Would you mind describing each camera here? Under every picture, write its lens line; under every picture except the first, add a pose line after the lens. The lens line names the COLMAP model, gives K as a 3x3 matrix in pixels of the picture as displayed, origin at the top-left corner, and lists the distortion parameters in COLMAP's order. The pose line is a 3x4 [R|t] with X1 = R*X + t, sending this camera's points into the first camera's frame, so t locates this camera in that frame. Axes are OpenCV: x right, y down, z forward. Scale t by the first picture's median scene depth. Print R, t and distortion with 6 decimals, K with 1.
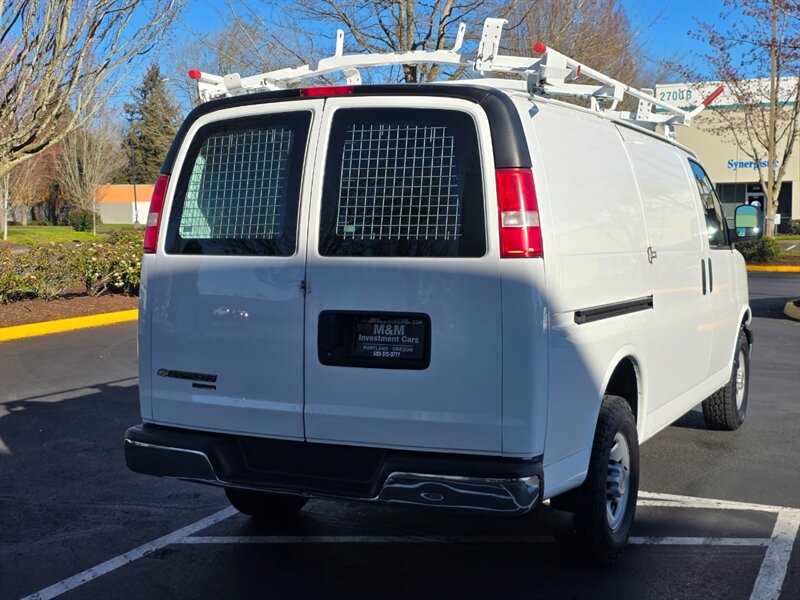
lens RADIAL K [[1116.6, 0, 400.1], [0, 1116.6, 315.0], [0, 0, 1]] dist [0.118697, -0.047363]
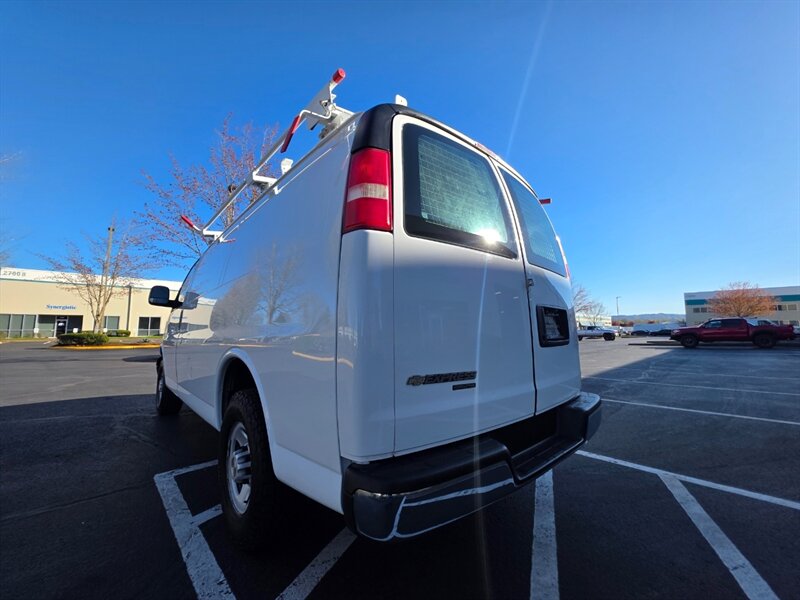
lens RADIAL K [[320.8, 0, 400.0], [0, 320.8, 300.0], [0, 0, 1]] dist [0.005796, 0.000260]
pose [[0.378210, 0.095489, 0.920782, -0.453337], [0.082422, 0.987242, -0.136236, 0.027237], [-0.922043, 0.127419, 0.365514, 0.979732]]
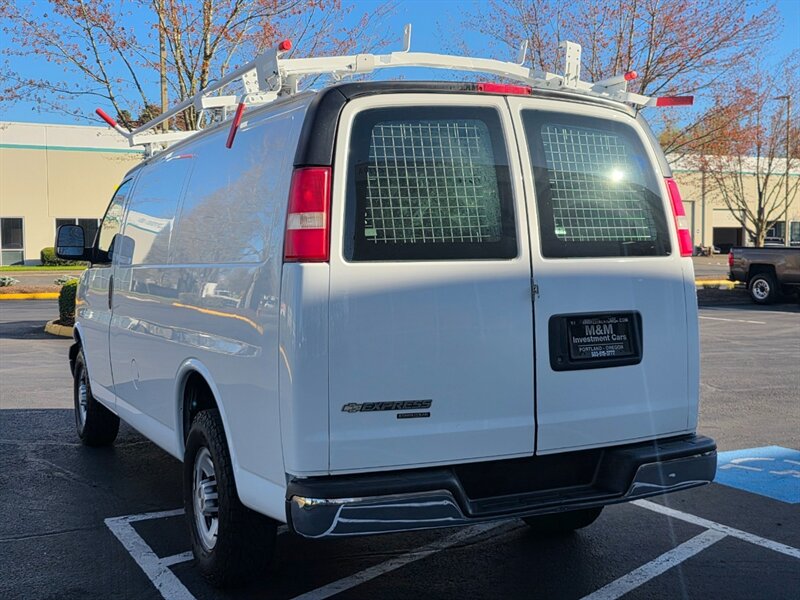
lens RADIAL K [[1001.8, 0, 400.0], [0, 1001.8, 300.0], [0, 0, 1]] dist [0.069005, -0.077728]
pose [[0.615191, -0.041178, 0.787302, -0.807479], [0.073186, 0.997306, -0.005025, -0.021662], [-0.784974, 0.060711, 0.616547, 0.551777]]
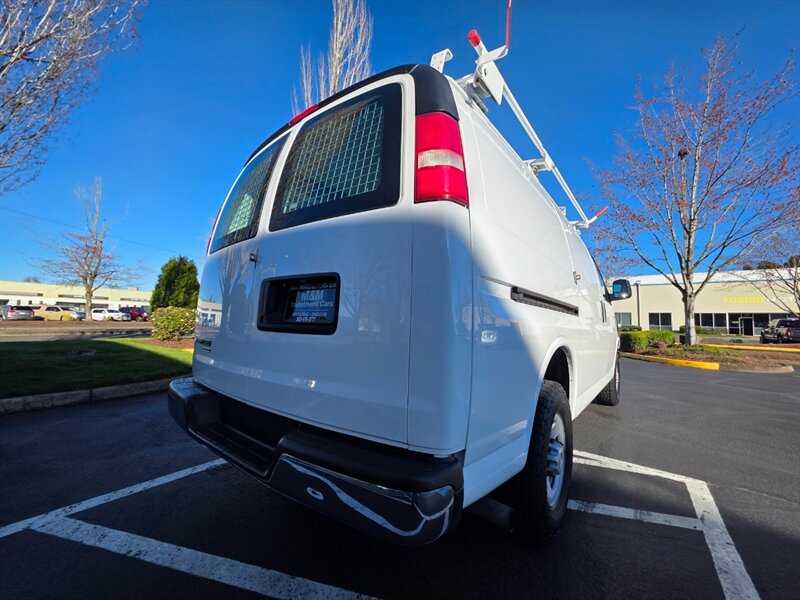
lens RADIAL K [[320.8, 0, 400.0], [0, 320.8, 300.0], [0, 0, 1]] dist [0.005796, 0.000260]
pose [[0.975779, 0.016430, -0.218142, 0.122568], [-0.050796, 0.986938, -0.152881, 0.054361], [0.212781, 0.160259, 0.963868, 0.712294]]
